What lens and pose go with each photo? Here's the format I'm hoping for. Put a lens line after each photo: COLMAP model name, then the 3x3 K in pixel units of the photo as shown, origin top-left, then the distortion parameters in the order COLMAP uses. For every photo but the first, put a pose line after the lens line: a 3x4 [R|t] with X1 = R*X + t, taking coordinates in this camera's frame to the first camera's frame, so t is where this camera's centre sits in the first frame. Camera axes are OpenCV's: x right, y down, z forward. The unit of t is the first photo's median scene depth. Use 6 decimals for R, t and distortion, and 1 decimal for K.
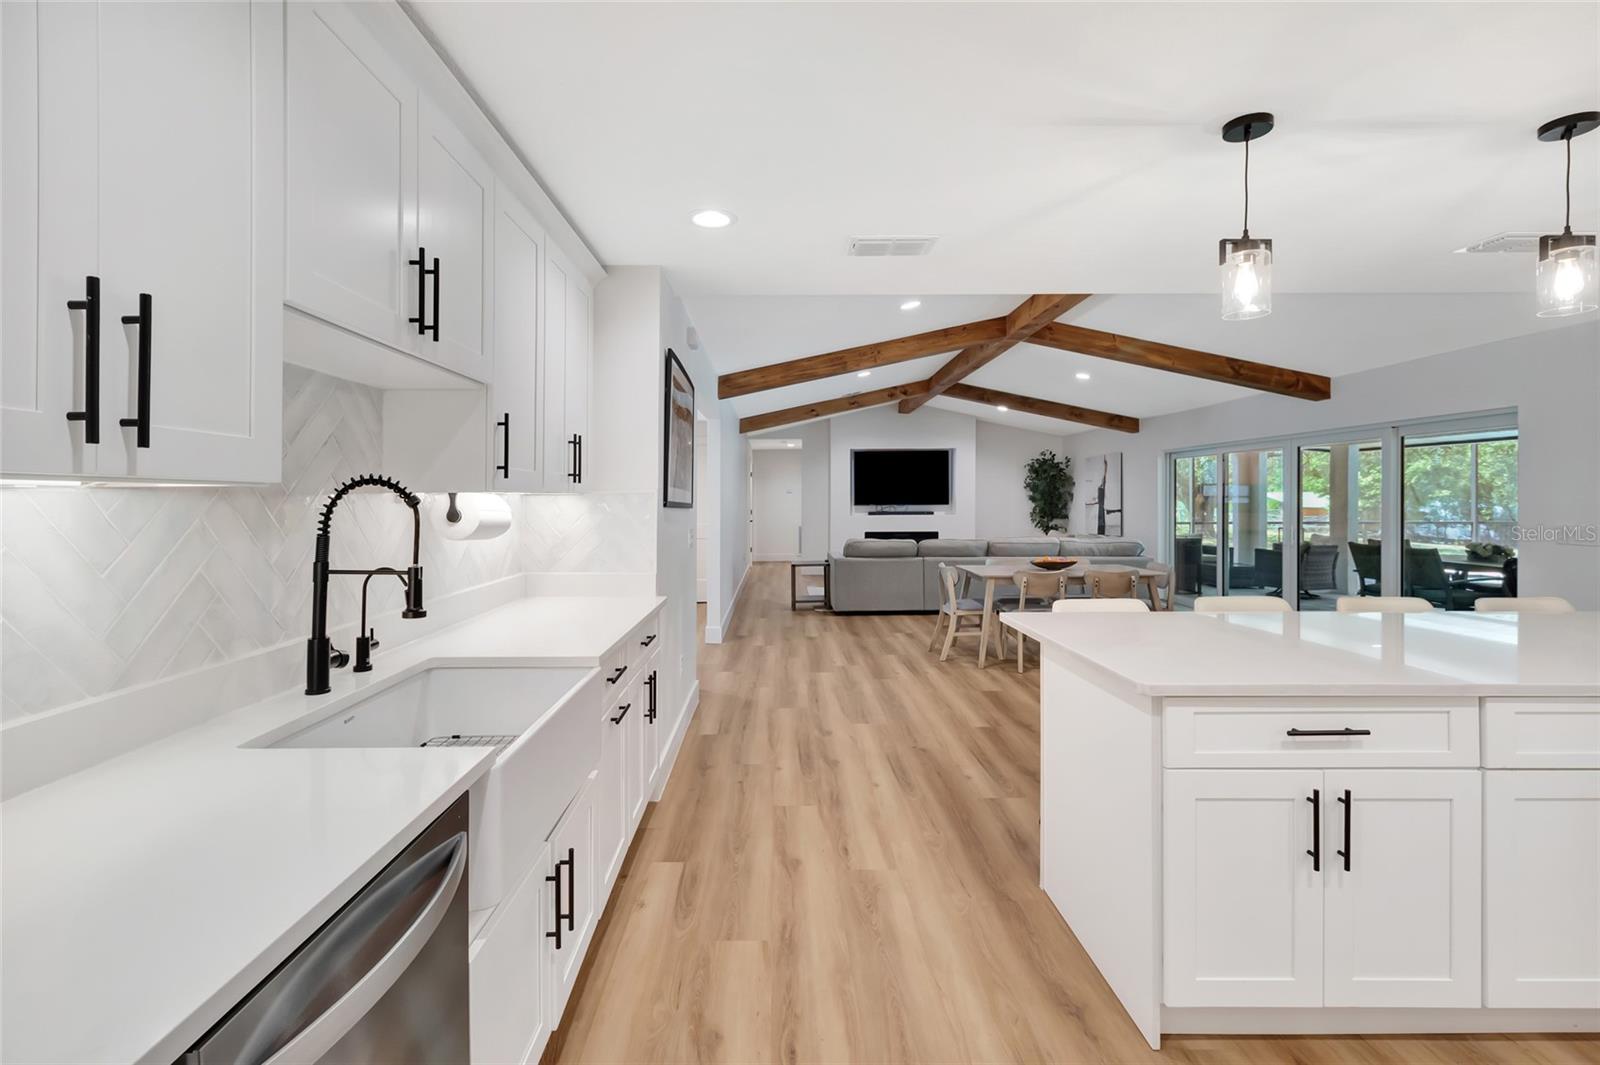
lens RADIAL K [[745.0, 0, 798.1], [0, 745.0, 507.9], [0, 0, 1]] dist [0.002450, -0.000012]
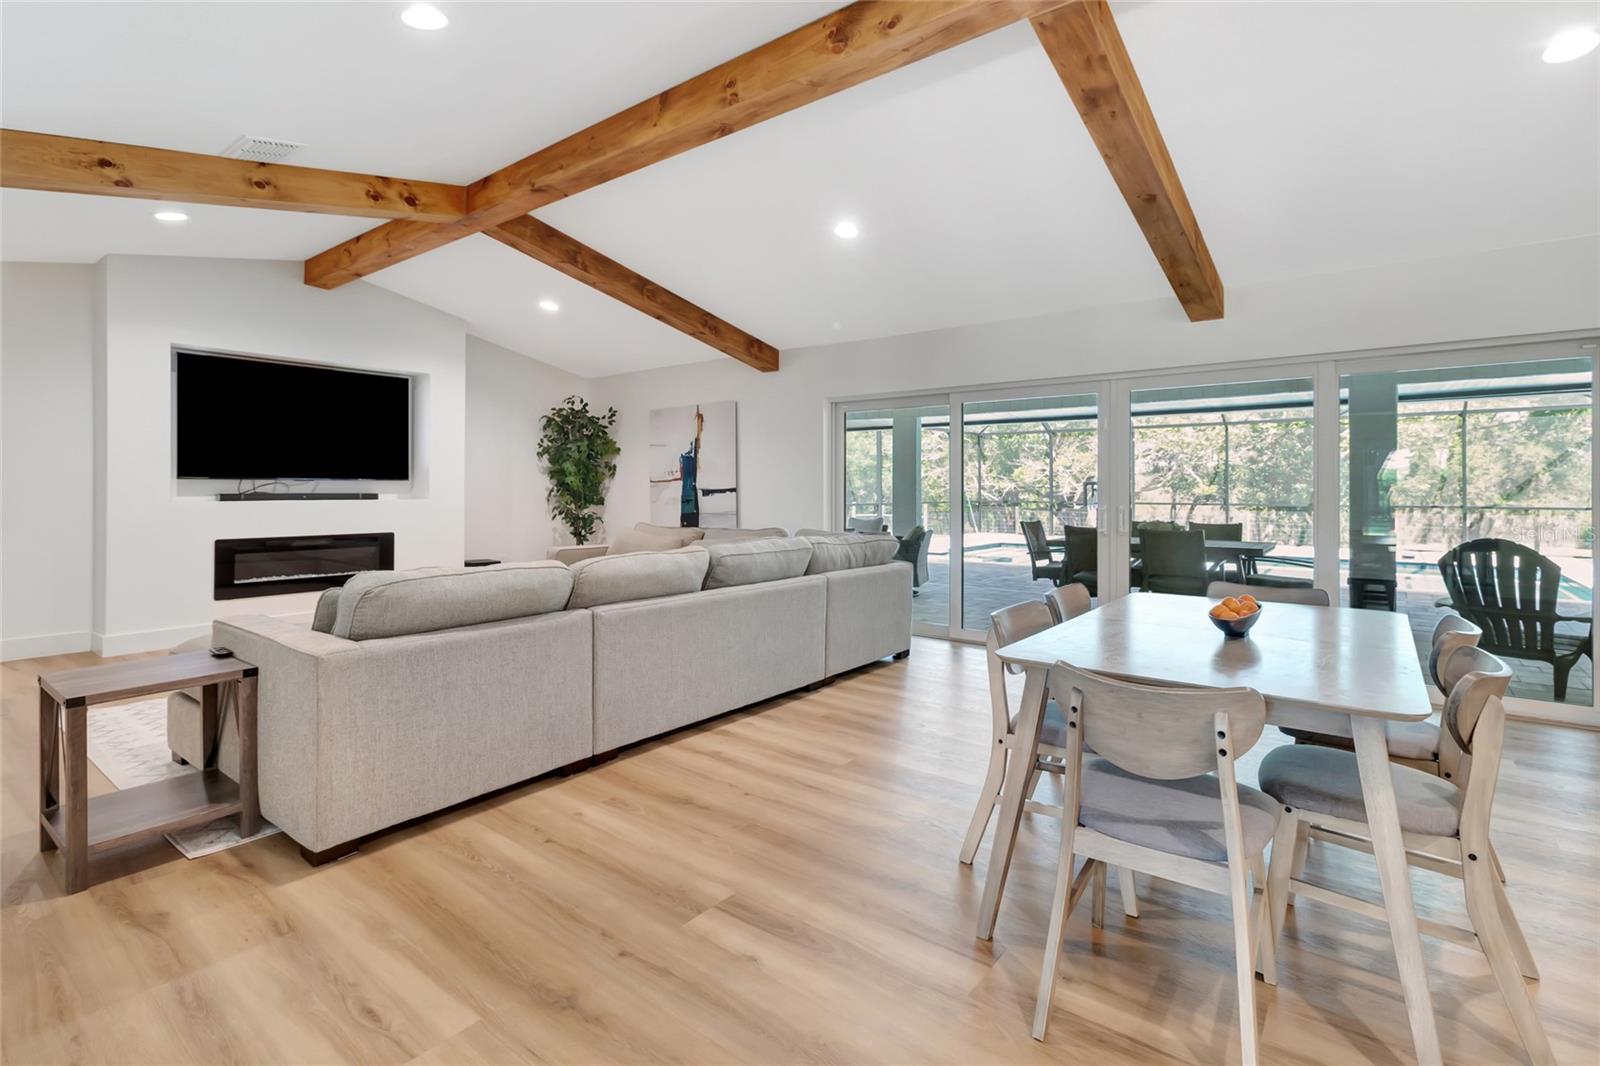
lens RADIAL K [[738.5, 0, 806.9], [0, 738.5, 488.0], [0, 0, 1]] dist [0.001161, -0.000208]
pose [[0.628779, 0.005269, 0.777566, -0.030472], [0.003171, 0.999951, -0.009341, 0.007422], [-0.777577, 0.008339, 0.628732, 0.491345]]
